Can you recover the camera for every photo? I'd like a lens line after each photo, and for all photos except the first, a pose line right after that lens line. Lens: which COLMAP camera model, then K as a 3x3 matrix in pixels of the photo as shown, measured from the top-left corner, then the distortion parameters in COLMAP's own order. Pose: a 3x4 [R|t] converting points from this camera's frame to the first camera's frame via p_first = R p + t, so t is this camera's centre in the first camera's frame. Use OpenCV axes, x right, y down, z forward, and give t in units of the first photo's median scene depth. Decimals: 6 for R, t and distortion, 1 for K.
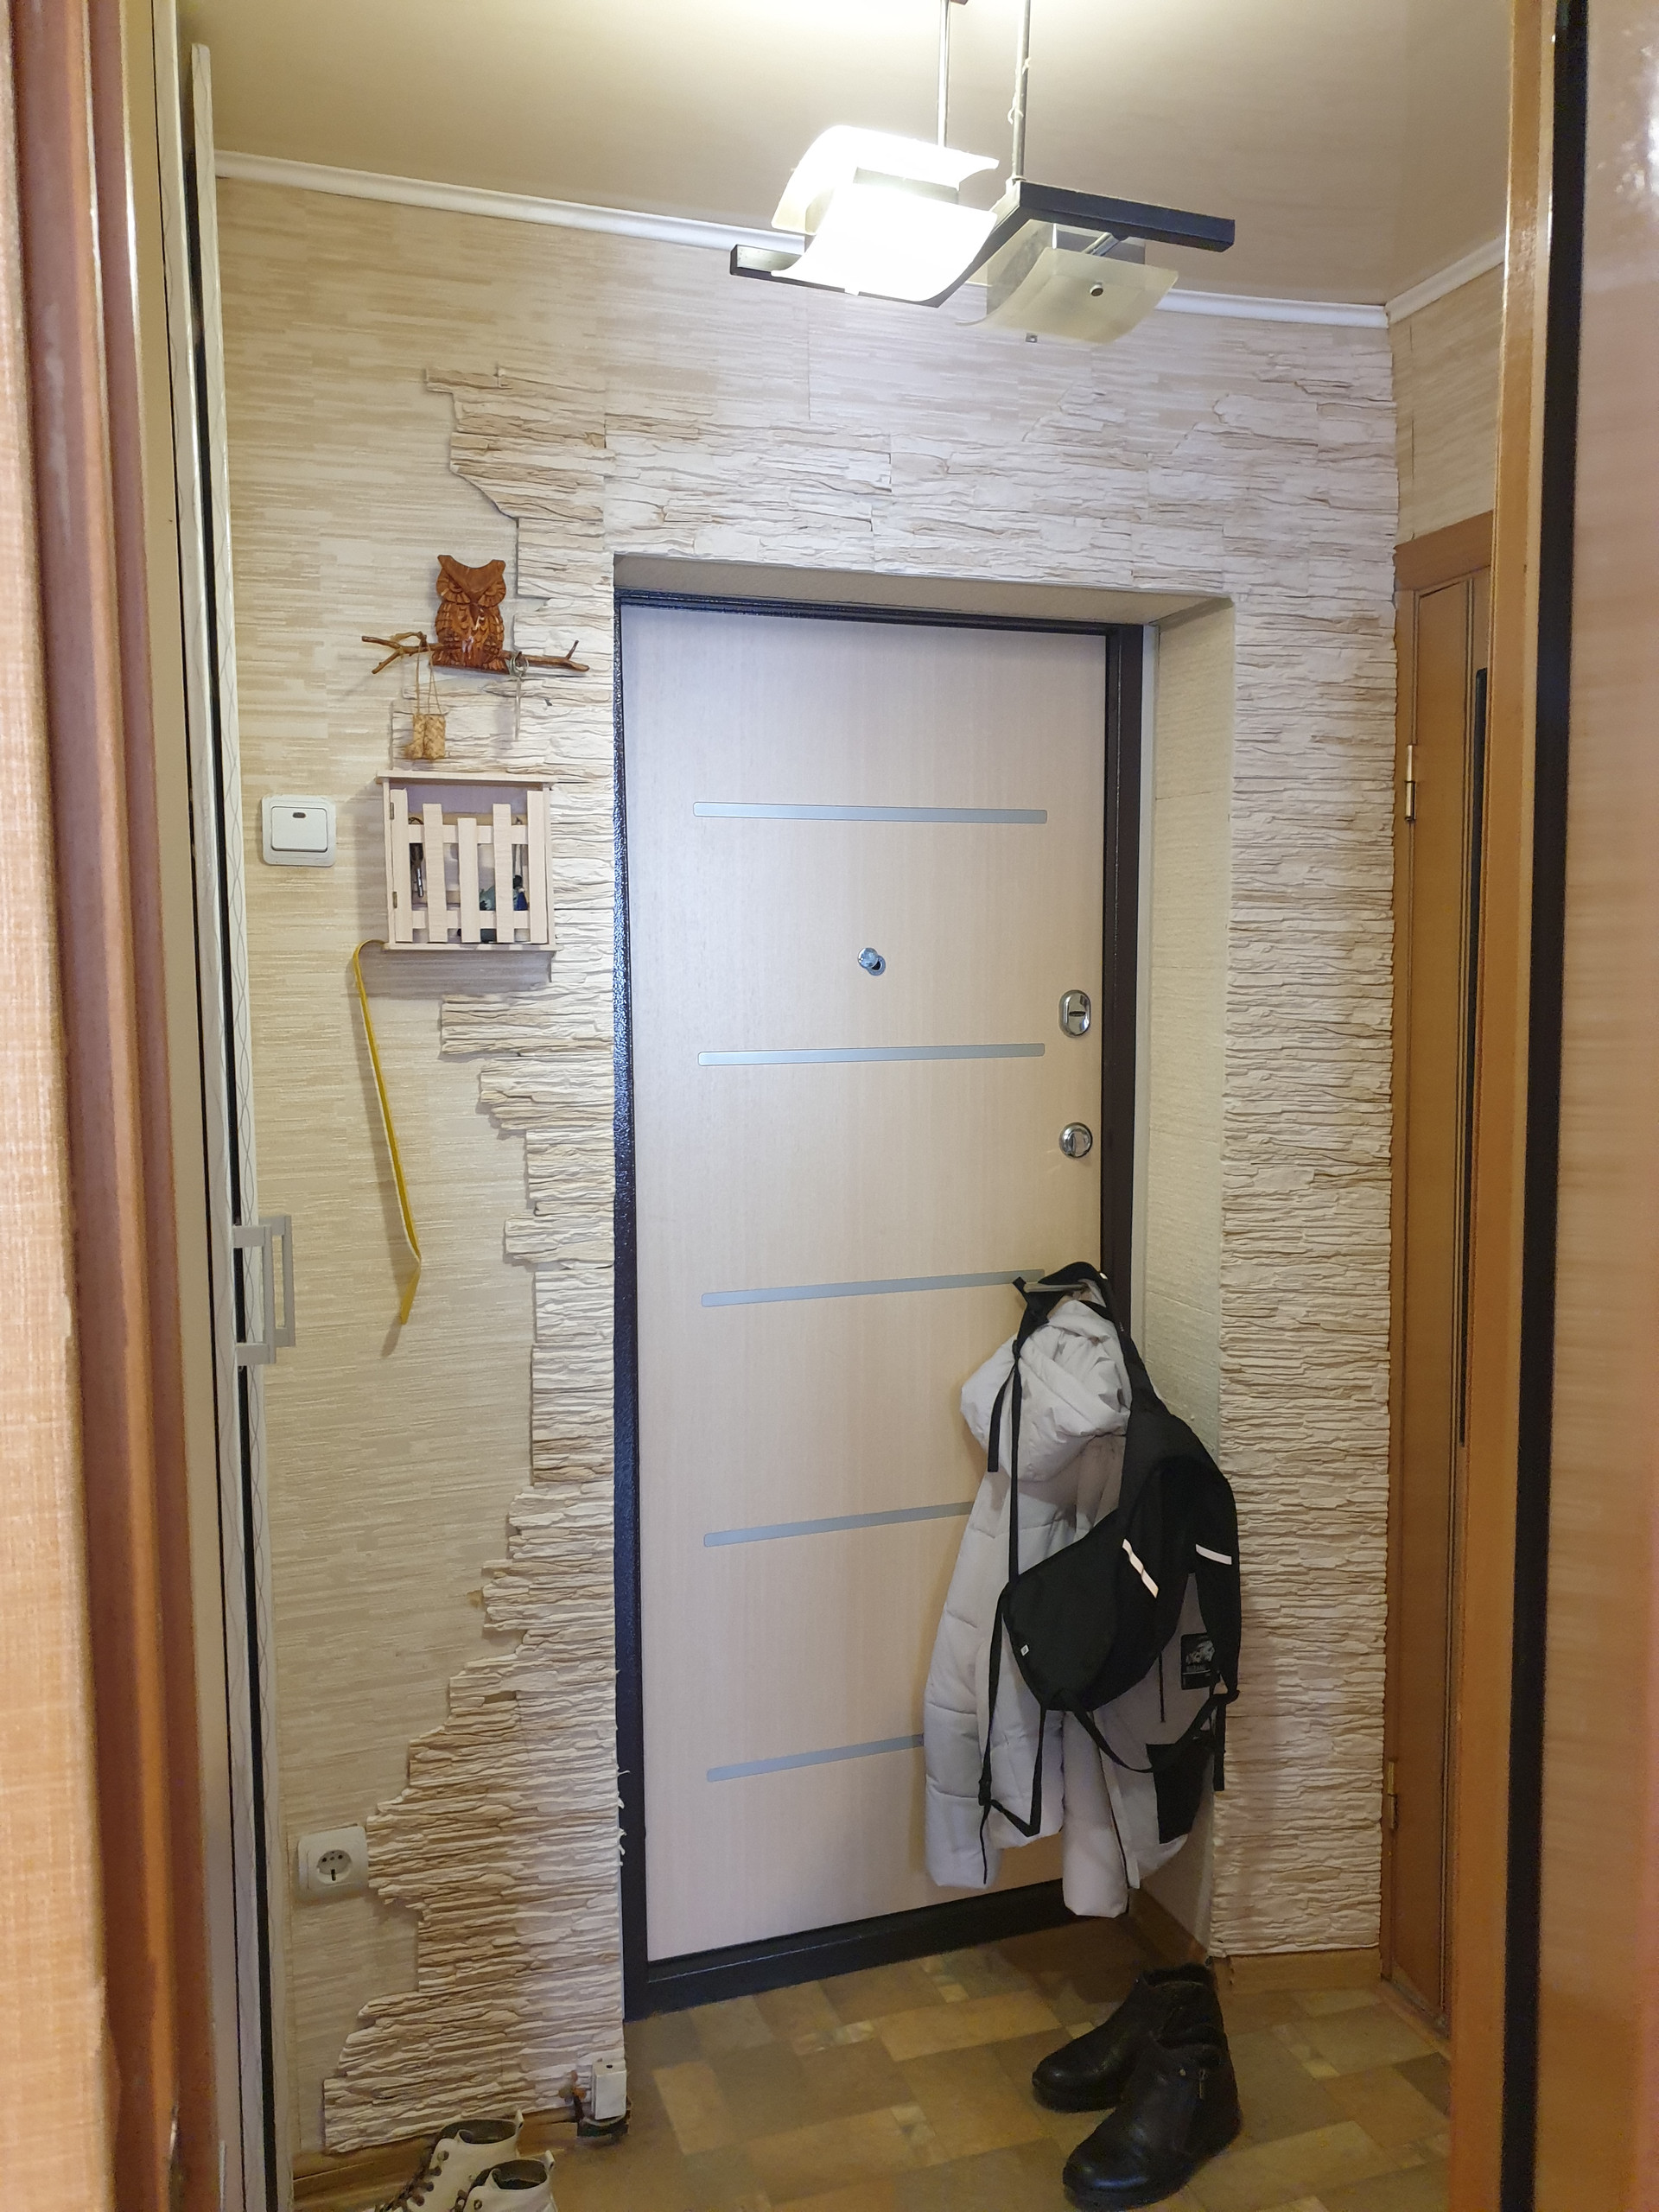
lens RADIAL K [[1743.1, 0, 821.0], [0, 1743.1, 1111.5], [0, 0, 1]] dist [0.059168, -0.048635]
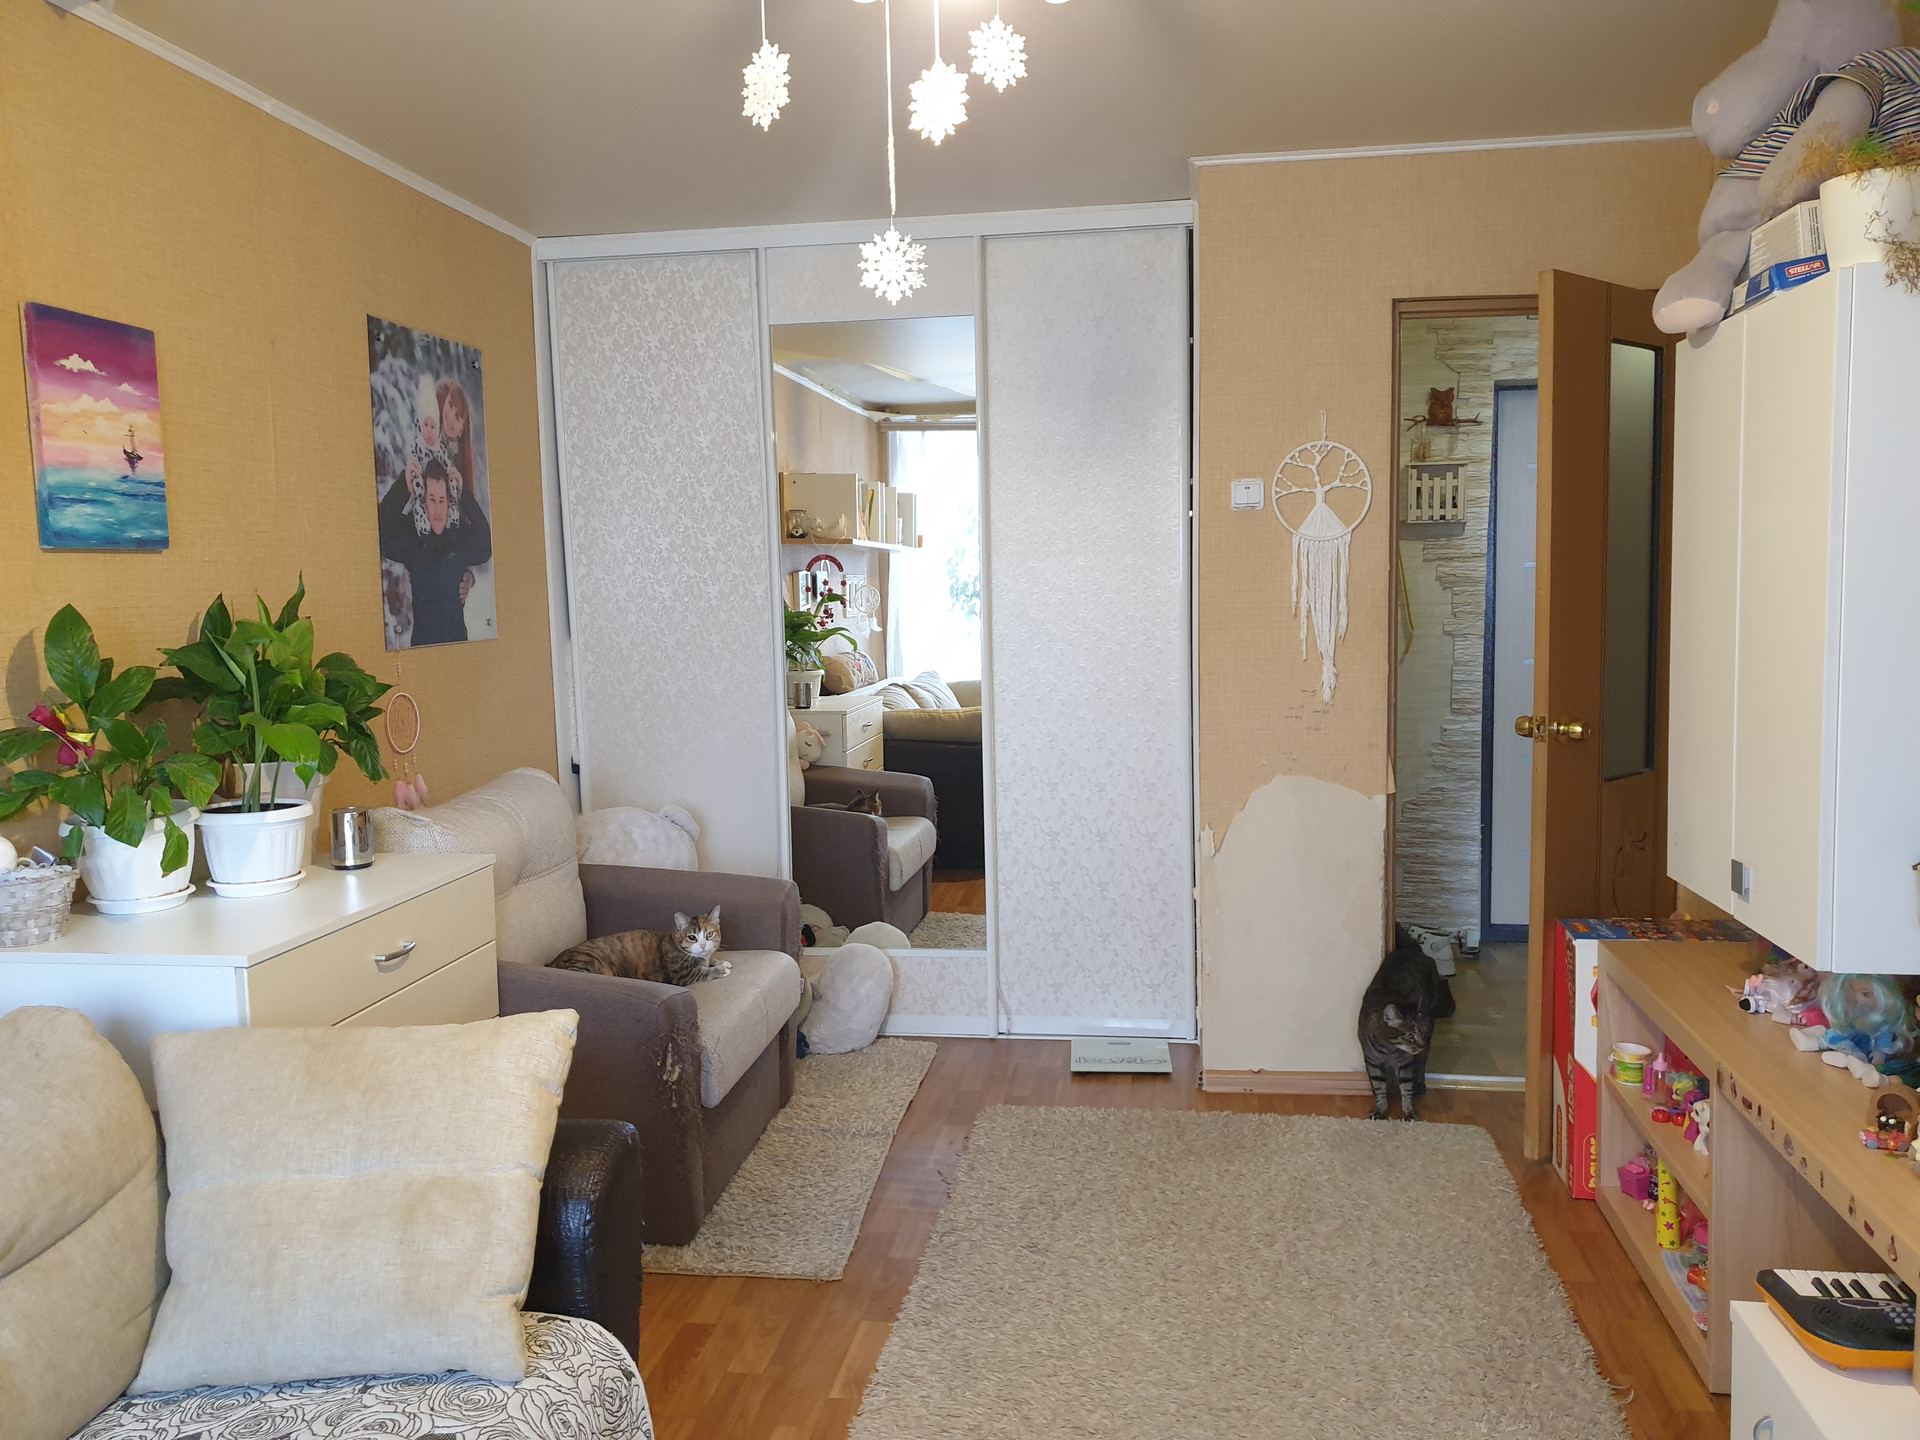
lens RADIAL K [[1513.0, 0, 957.1], [0, 1513.0, 720.2], [0, 0, 1]] dist [0.059168, -0.048635]
pose [[0.893593, 0.035999, -0.447432, 0.227507], [-0.023424, 0.999161, 0.033607, 0.165610], [0.448266, -0.019550, 0.893686, -1.591250]]
